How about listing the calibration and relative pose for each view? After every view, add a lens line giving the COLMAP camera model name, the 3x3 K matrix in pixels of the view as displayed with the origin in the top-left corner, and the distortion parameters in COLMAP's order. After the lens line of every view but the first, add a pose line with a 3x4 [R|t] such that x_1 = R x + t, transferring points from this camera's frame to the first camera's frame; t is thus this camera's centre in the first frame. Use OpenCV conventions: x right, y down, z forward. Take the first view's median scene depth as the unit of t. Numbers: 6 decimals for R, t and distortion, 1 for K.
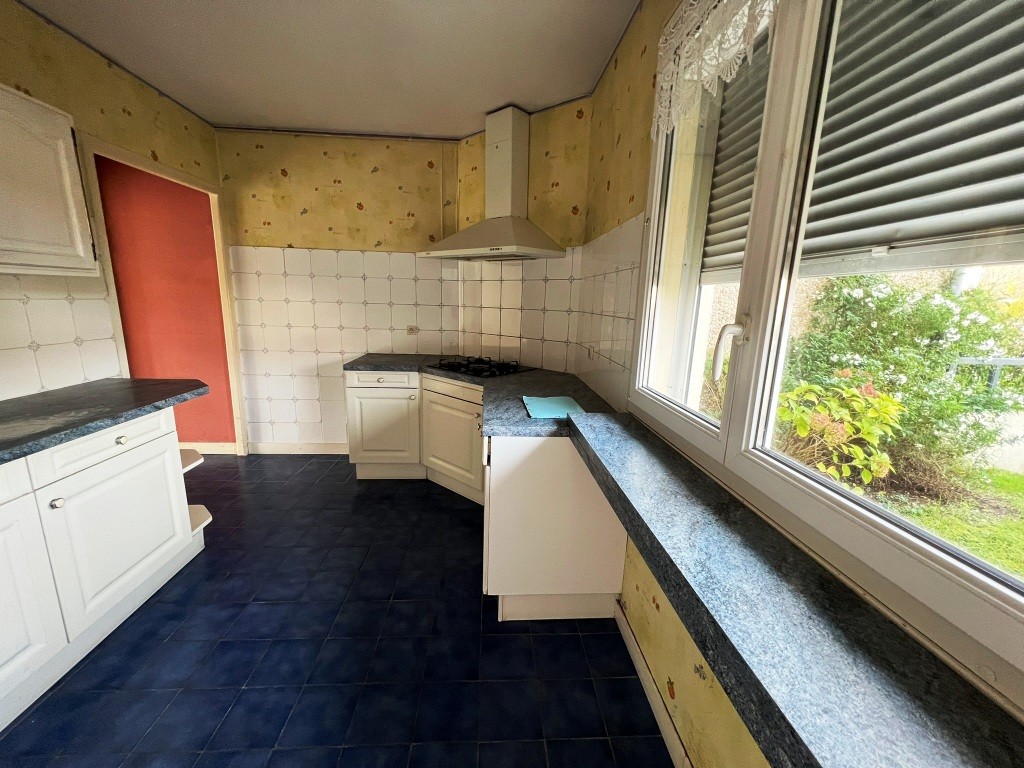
lens RADIAL K [[409.9, 0, 512.0], [0, 409.9, 384.0], [0, 0, 1]] dist [-0.002220, -0.000240]
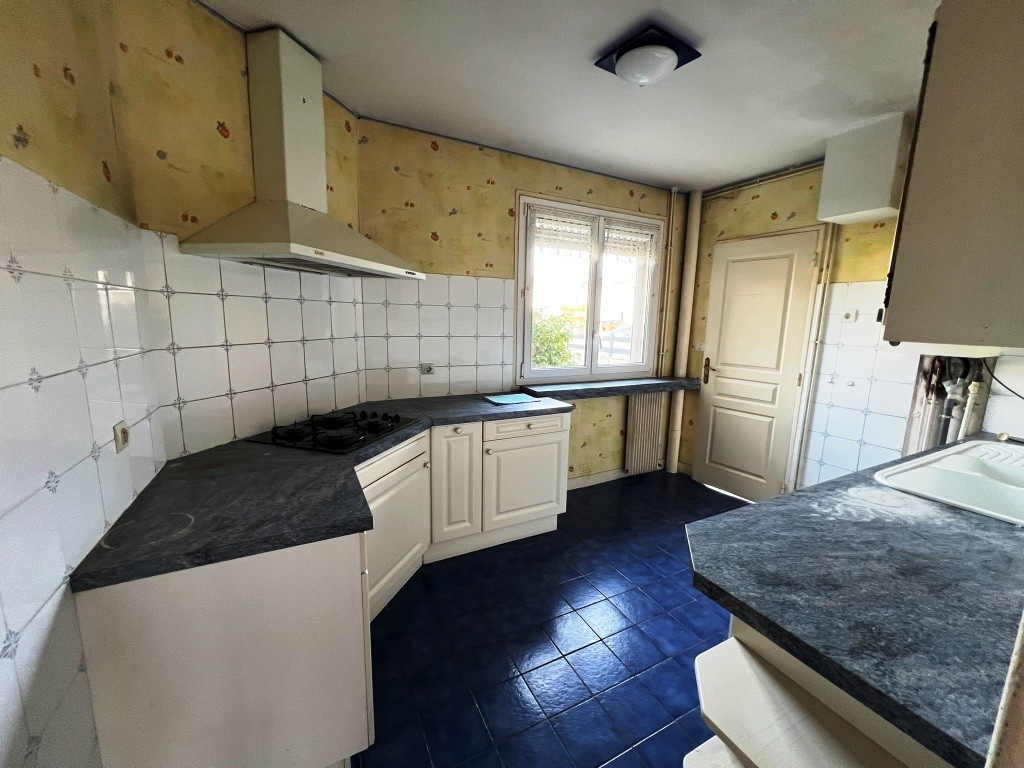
lens RADIAL K [[409.9, 0, 512.0], [0, 409.9, 384.0], [0, 0, 1]] dist [-0.002220, -0.000240]
pose [[-0.397456, -0.173907, 0.900991, -0.863602], [0.158420, 0.954129, 0.254048, -0.260401], [-0.903843, 0.243708, -0.351674, 1.053738]]
